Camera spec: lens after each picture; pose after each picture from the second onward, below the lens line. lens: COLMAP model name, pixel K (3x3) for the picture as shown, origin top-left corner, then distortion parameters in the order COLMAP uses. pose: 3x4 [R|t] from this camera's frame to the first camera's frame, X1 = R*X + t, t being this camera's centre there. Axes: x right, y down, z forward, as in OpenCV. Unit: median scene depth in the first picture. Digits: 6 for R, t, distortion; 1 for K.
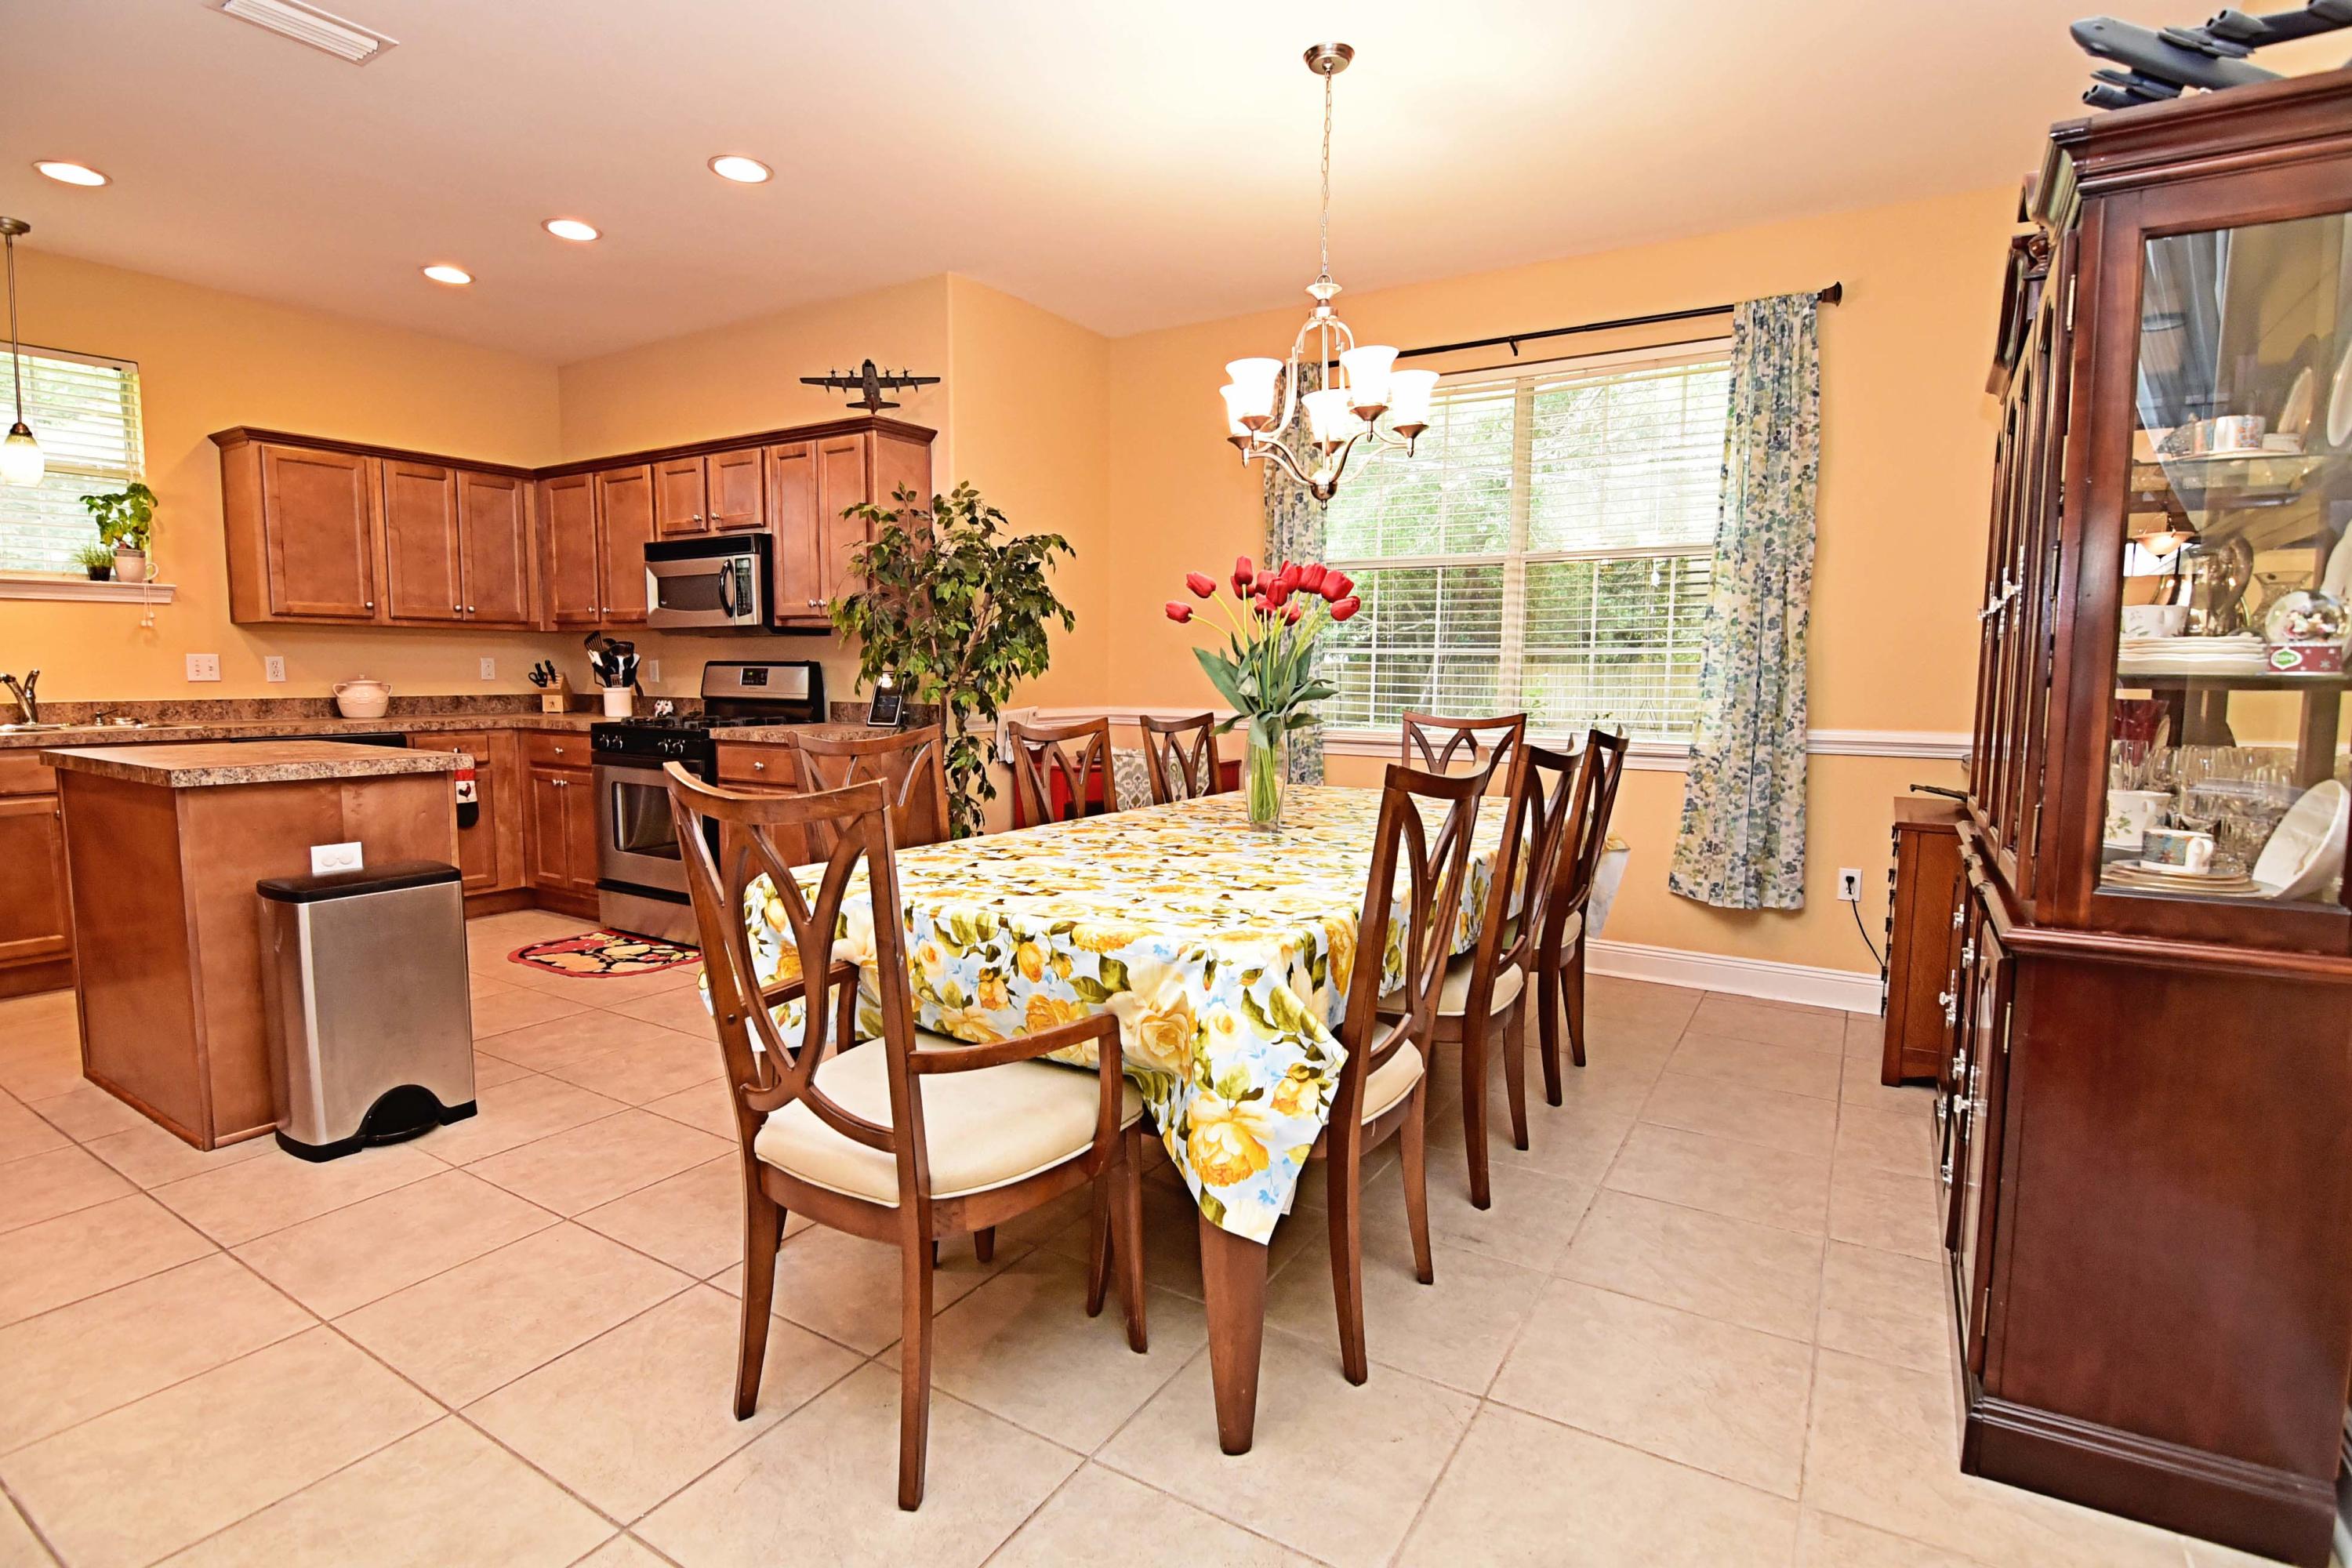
lens RADIAL K [[1137.4, 0, 1166.1], [0, 1137.4, 787.6], [0, 0, 1]] dist [-0.008392, -0.008826]
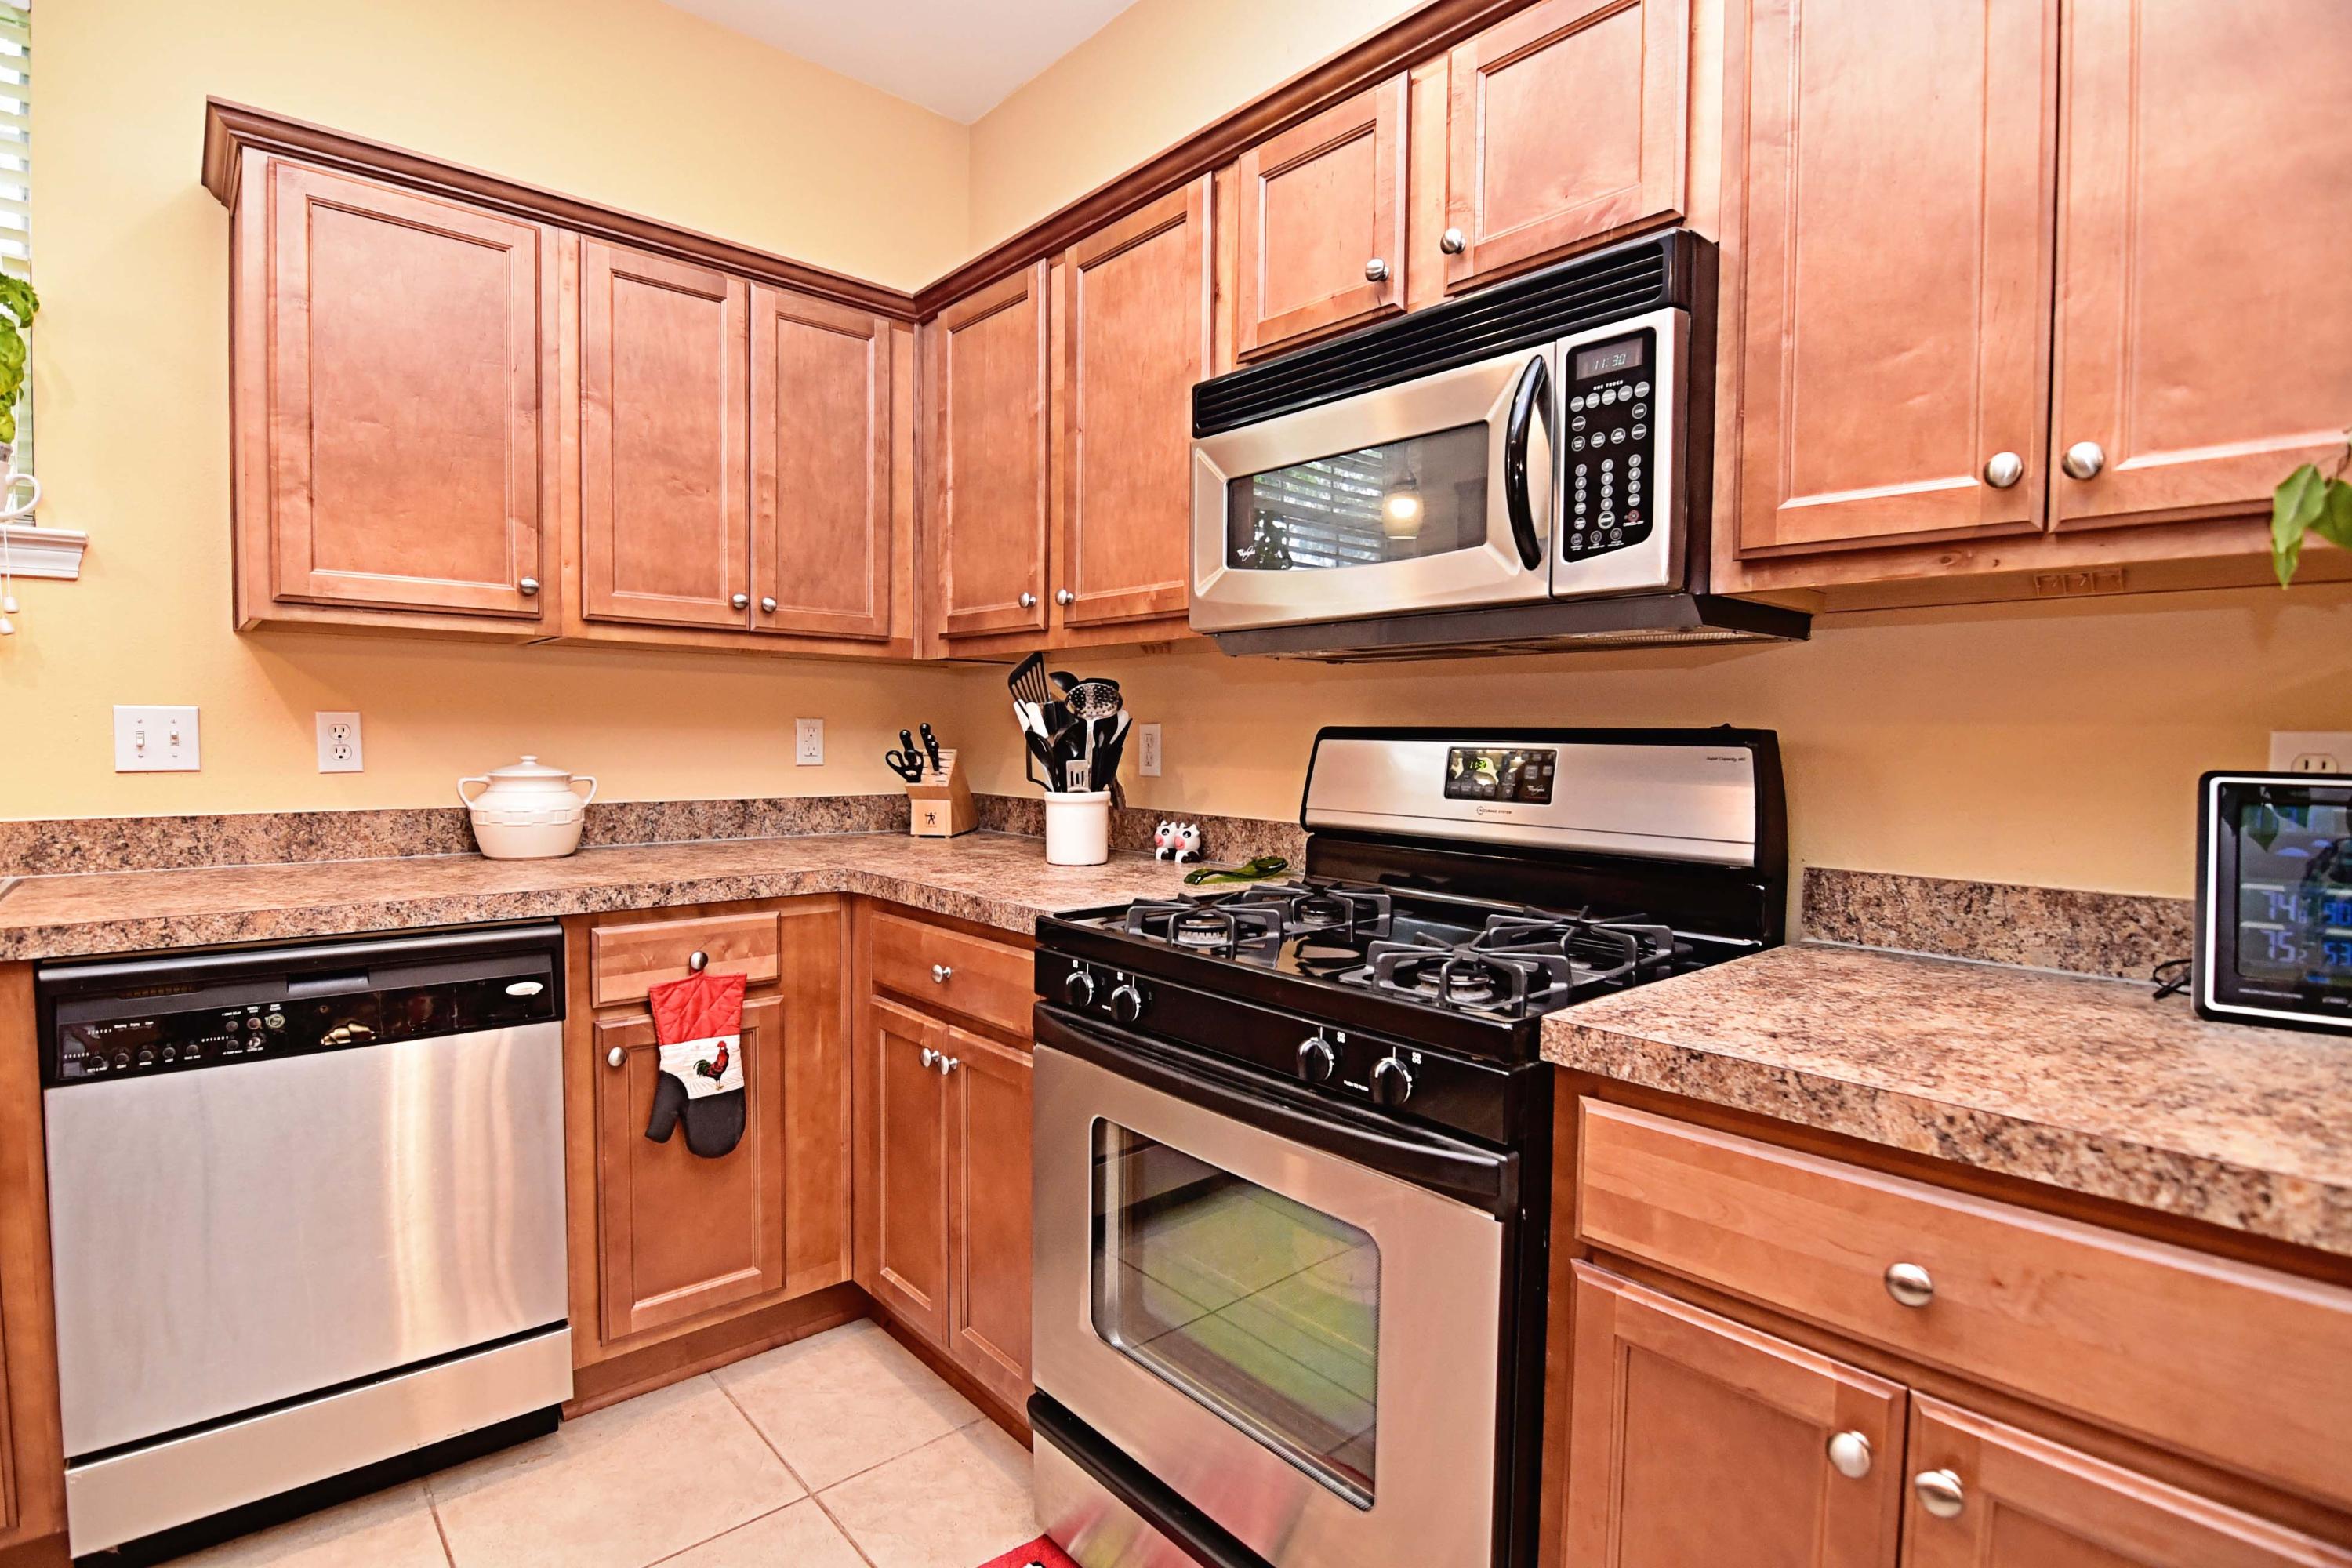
lens RADIAL K [[1137.4, 0, 1172.6], [0, 1137.4, 787.4], [0, 0, 1]] dist [-0.008392, -0.008826]
pose [[0.959934, 0.016451, -0.279744, -0.435451], [-0.032333, 0.998110, -0.052253, -0.089332], [0.278356, 0.059205, 0.958652, 0.799810]]
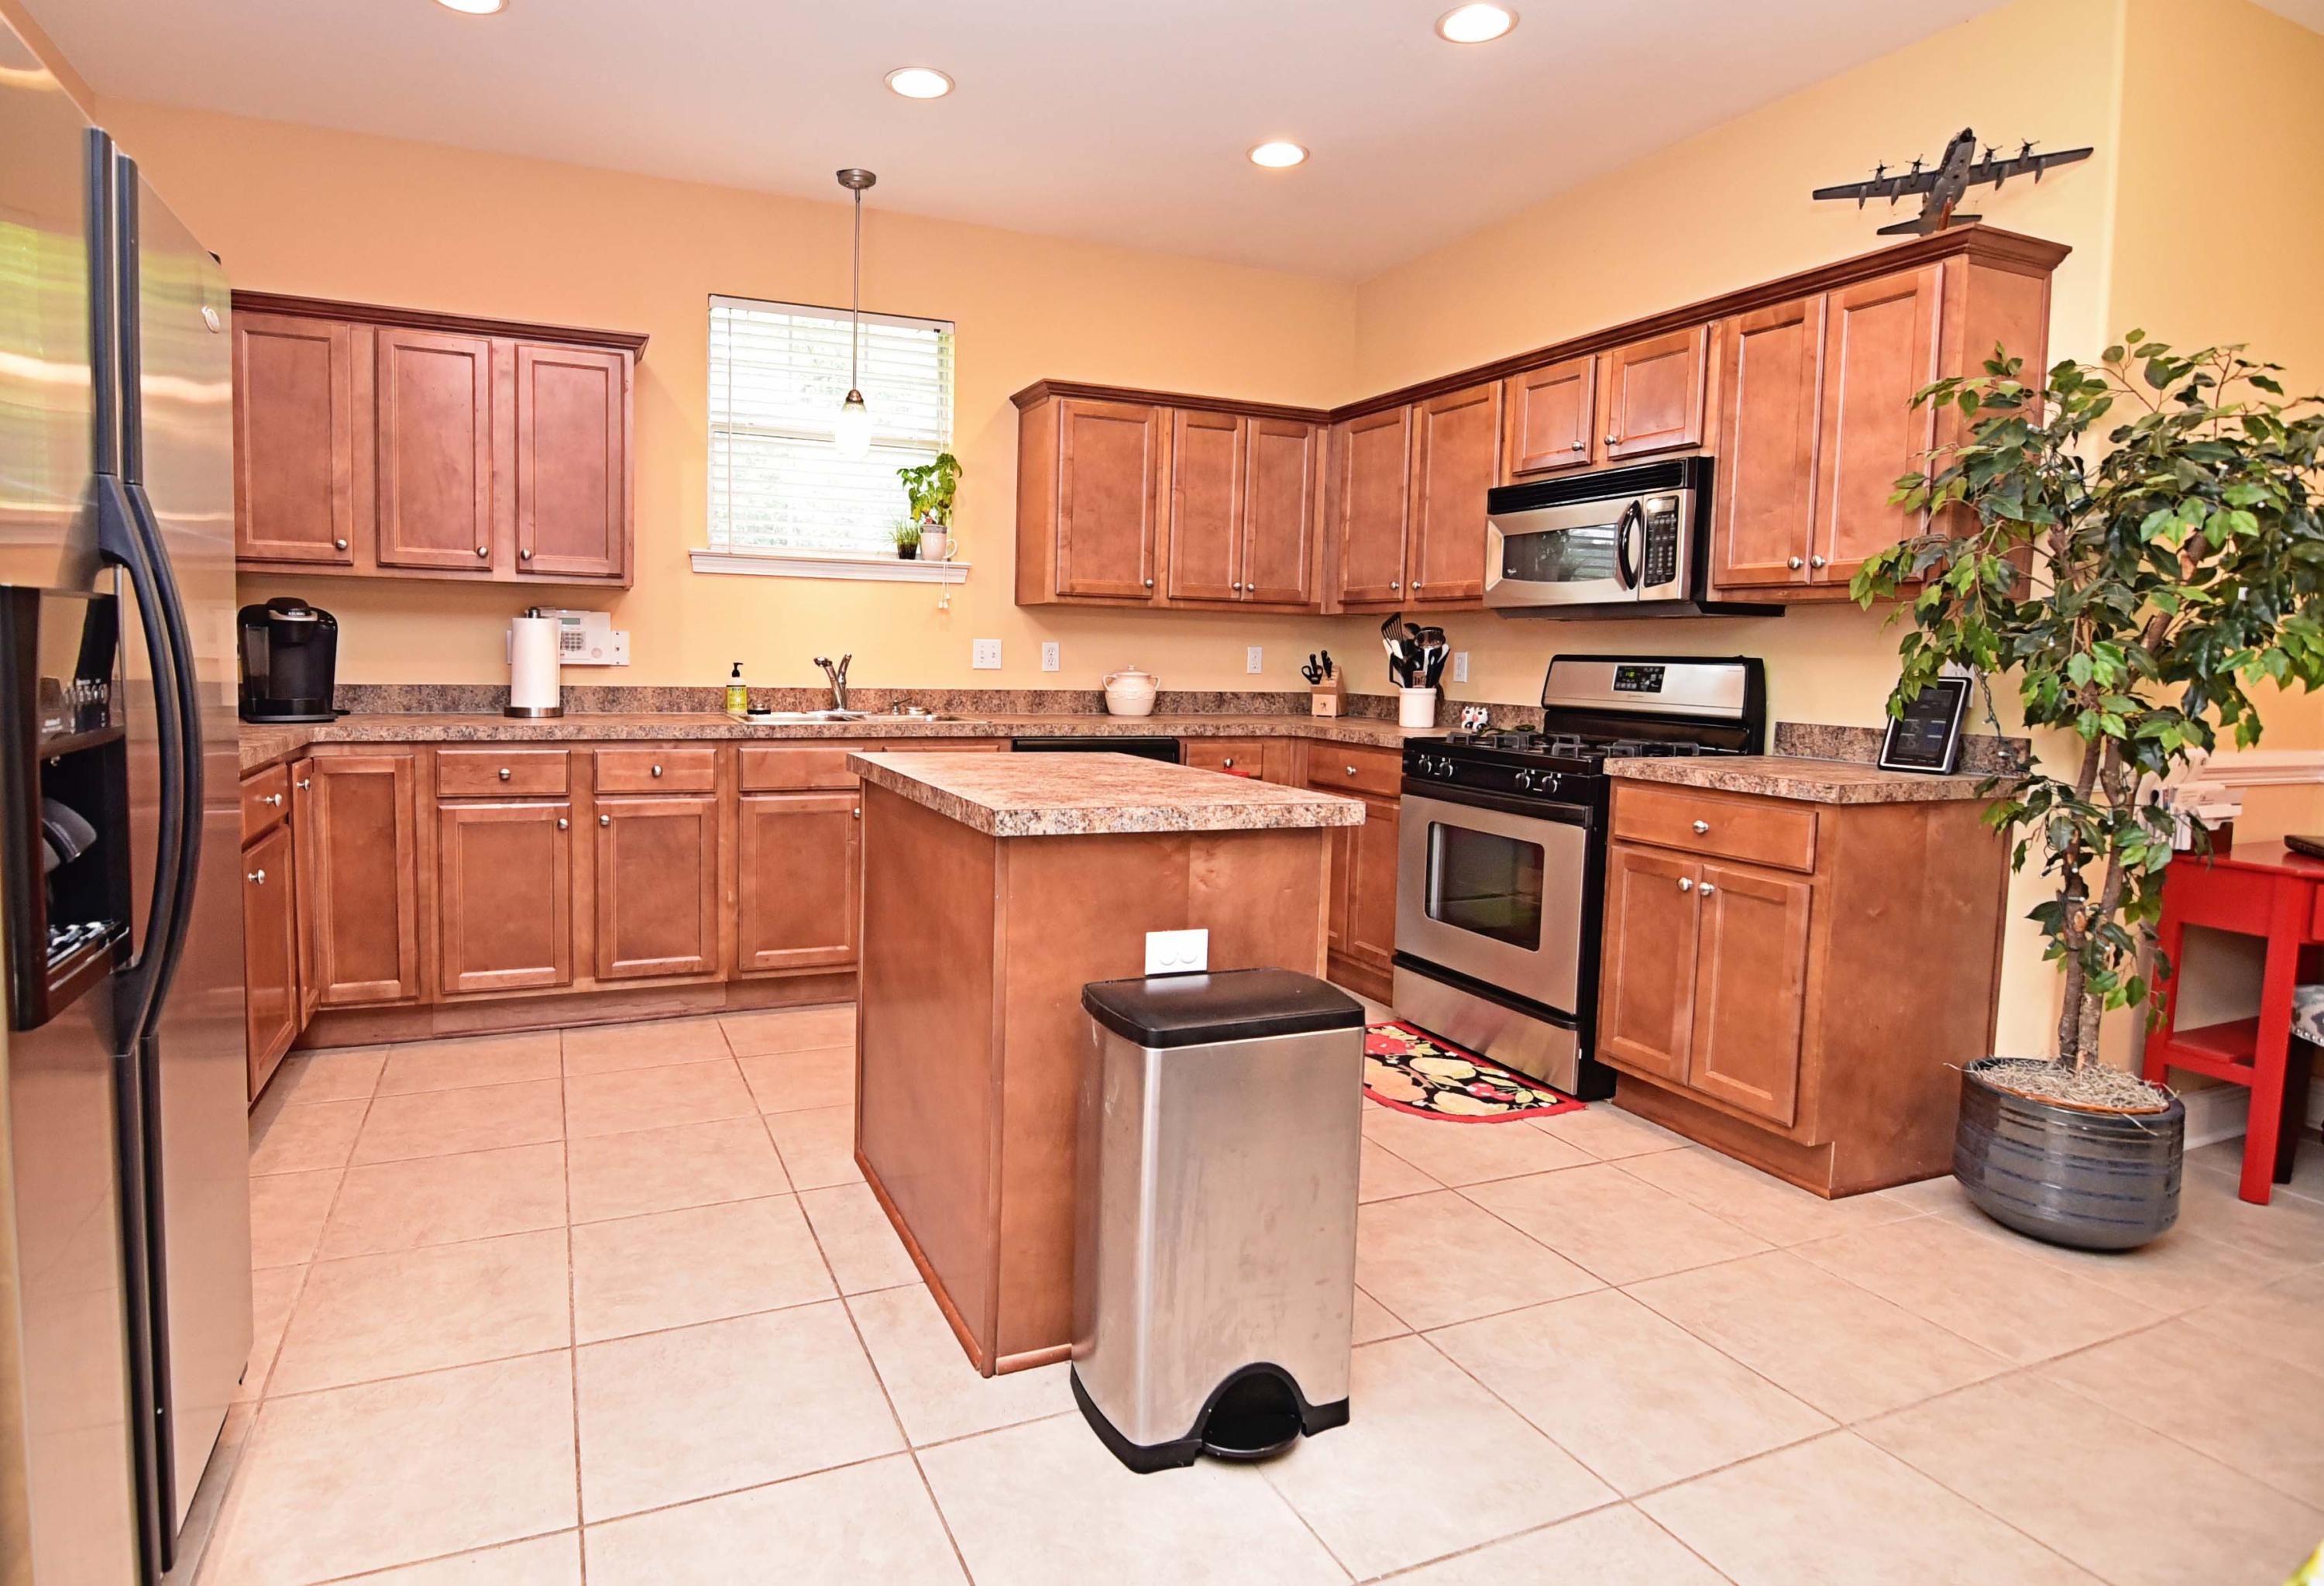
lens RADIAL K [[1230.6, 0, 1037.8], [0, 1230.6, 742.2], [0, 0, 1]] dist [-0.013502, -0.005683]
pose [[0.805904, 0.053437, -0.589630, -0.265673], [-0.076302, 0.996987, -0.013936, -0.028515], [0.587109, 0.056221, 0.807553, 0.257835]]
